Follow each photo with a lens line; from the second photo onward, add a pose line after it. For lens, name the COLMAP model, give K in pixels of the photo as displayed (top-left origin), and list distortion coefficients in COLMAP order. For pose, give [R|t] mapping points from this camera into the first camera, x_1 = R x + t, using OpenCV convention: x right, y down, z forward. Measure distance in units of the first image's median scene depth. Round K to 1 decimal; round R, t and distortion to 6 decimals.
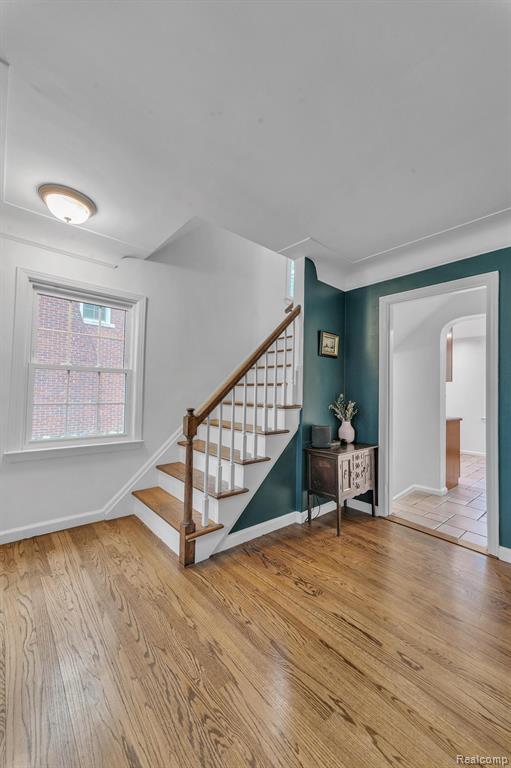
lens RADIAL K [[299.6, 0, 254.8], [0, 299.6, 382.7], [0, 0, 1]] dist [0.007567, -0.000371]
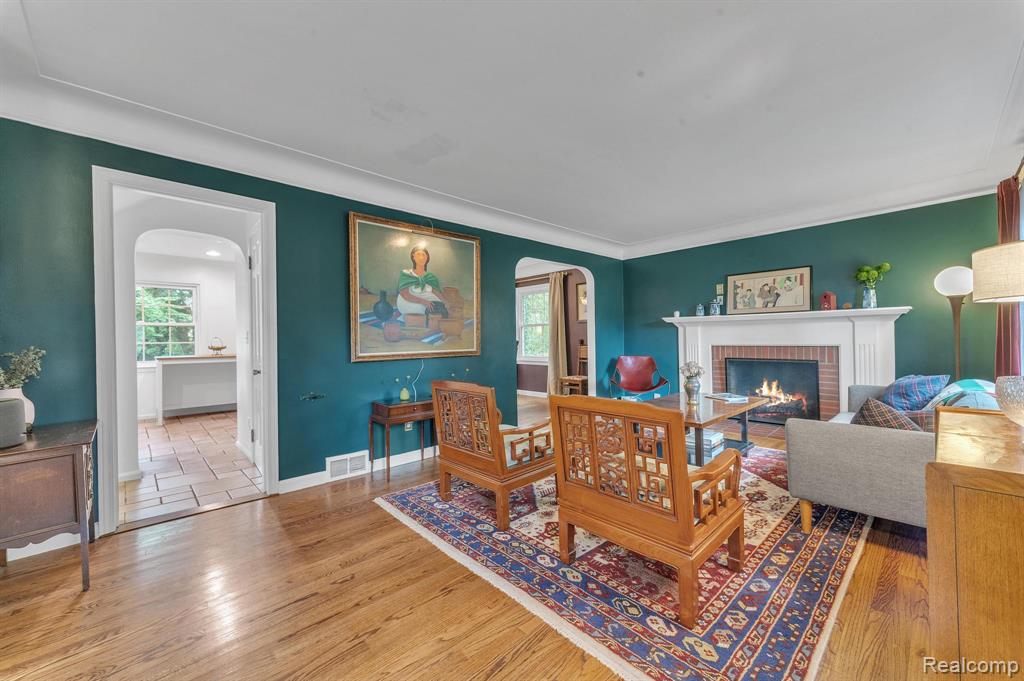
lens RADIAL K [[399.5, 0, 512.4], [0, 399.5, 336.9], [0, 0, 1]] dist [0.007567, -0.000371]
pose [[-0.045855, -0.022851, 0.998687, -0.415331], [-0.021063, 0.999538, 0.021904, 0.013158], [-0.998726, -0.020031, -0.046315, 0.227261]]
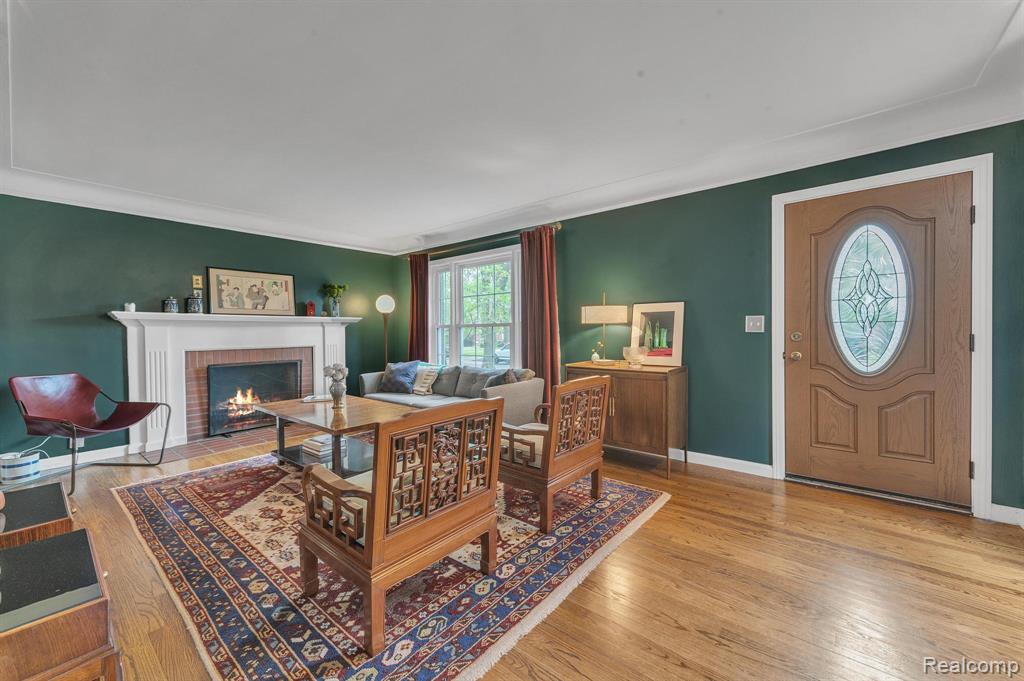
lens RADIAL K [[399.5, 0, 510.7], [0, 399.5, 337.4], [0, 0, 1]] dist [0.007567, -0.000371]
pose [[-0.985125, -0.012876, -0.171358, 0.458873], [-0.008633, 0.999638, -0.025482, 0.050606], [0.171624, -0.023624, -0.984879, 0.859386]]
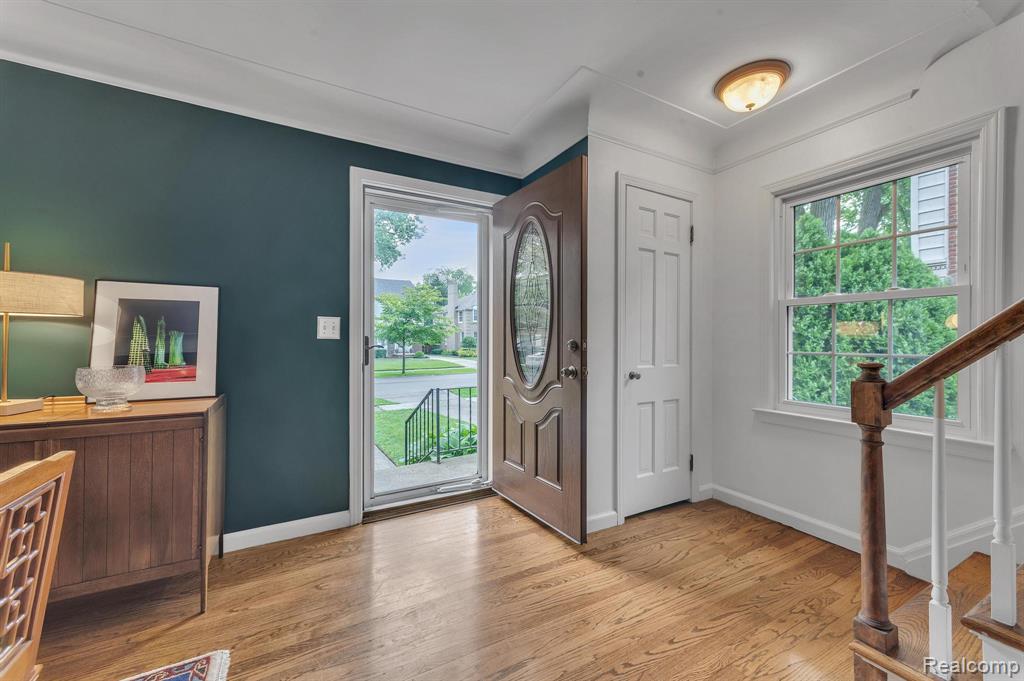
lens RADIAL K [[399.5, 0, 511.7], [0, 399.5, 337.2], [0, 0, 1]] dist [0.007567, -0.000371]
pose [[-0.206505, -0.028977, -0.978016, 0.340294], [0.028630, 0.998954, -0.035642, 0.039785], [0.978027, -0.035361, -0.205460, 0.436791]]
